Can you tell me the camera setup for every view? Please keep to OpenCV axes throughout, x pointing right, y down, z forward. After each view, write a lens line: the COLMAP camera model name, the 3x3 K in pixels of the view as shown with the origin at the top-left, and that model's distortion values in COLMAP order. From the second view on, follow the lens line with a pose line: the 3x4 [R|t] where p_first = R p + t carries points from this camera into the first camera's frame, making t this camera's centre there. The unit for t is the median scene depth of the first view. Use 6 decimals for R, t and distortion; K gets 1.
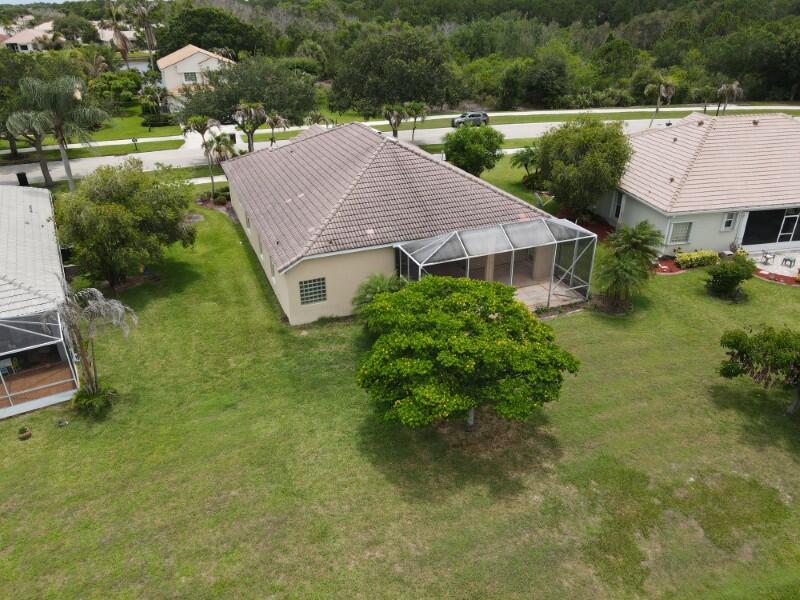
lens RADIAL K [[582.0, 0, 400.5], [0, 582.0, 300.1], [0, 0, 1]] dist [0.028640, -0.014705]
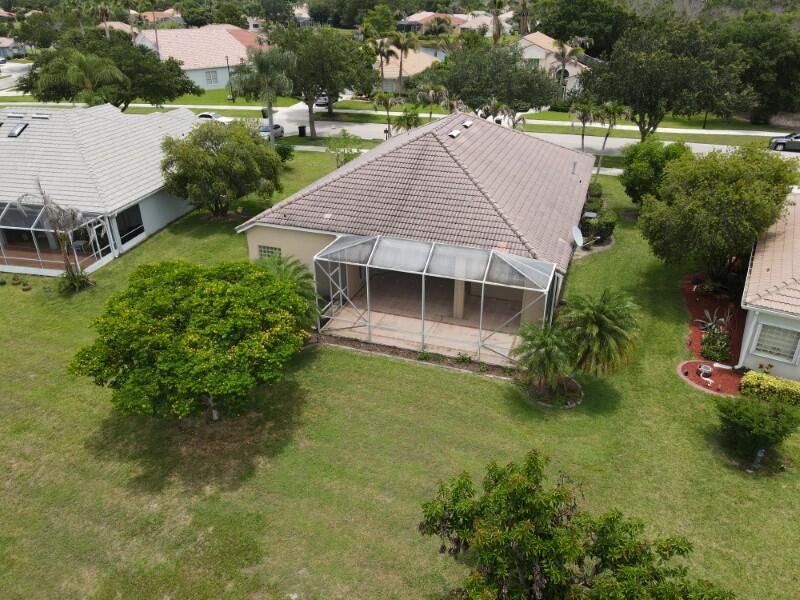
lens RADIAL K [[582.0, 0, 403.4], [0, 582.0, 299.0], [0, 0, 1]] dist [0.028640, -0.014705]
pose [[0.747372, 0.309352, -0.587994, 0.670415], [-0.303315, 0.946249, 0.112305, -0.136410], [0.591130, 0.094414, 0.801031, 0.312571]]
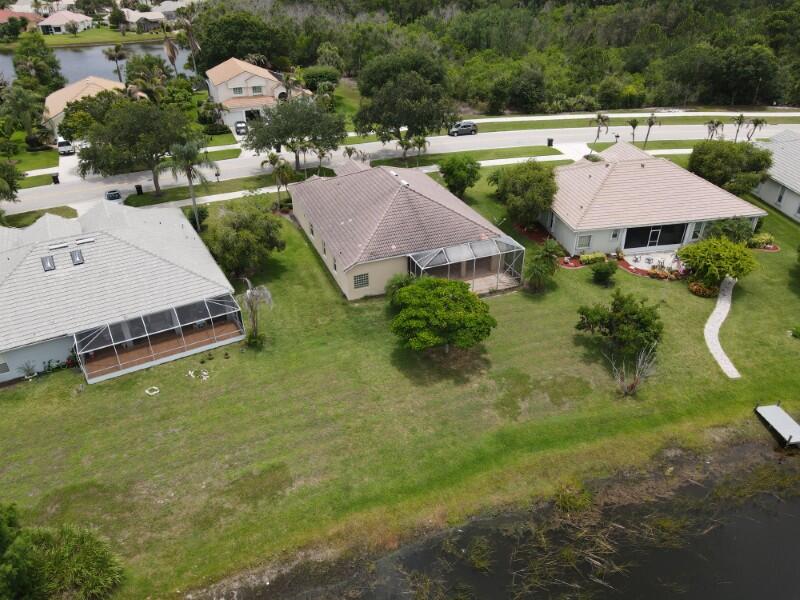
lens RADIAL K [[582.0, 0, 402.5], [0, 582.0, 297.2], [0, 0, 1]] dist [0.028640, -0.014705]
pose [[0.999993, 0.003631, -0.000378, -0.024564], [-0.003598, 0.997757, 0.066847, -0.085527], [0.000620, -0.066845, 0.997763, -0.764019]]
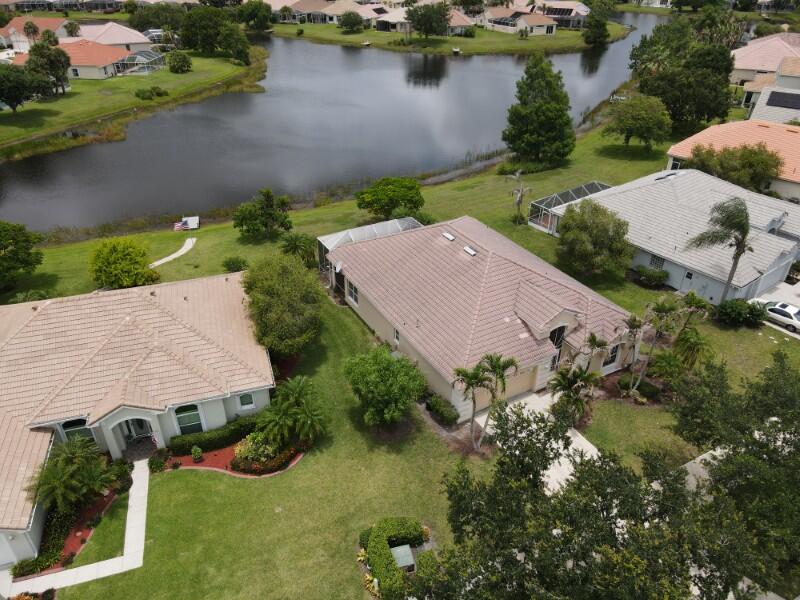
lens RADIAL K [[582.0, 0, 400.2], [0, 582.0, 304.3], [0, 0, 1]] dist [0.028640, -0.014705]
pose [[-0.992119, 0.063975, -0.107737, 0.303628], [-0.059590, 0.515466, 0.854835, -1.633760], [0.110223, 0.854518, -0.507592, 2.213609]]
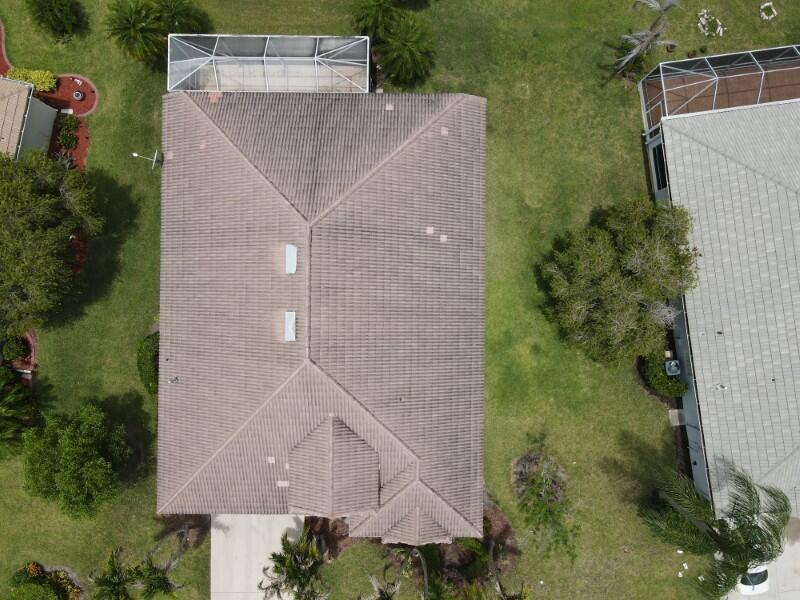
lens RADIAL K [[582.0, 0, 405.0], [0, 582.0, 299.5], [0, 0, 1]] dist [0.028640, -0.014705]
pose [[-0.923220, -0.383996, 0.014534, -0.217384], [0.186272, -0.414121, 0.890958, -1.142172], [-0.336105, 0.825258, 0.453853, 0.825731]]
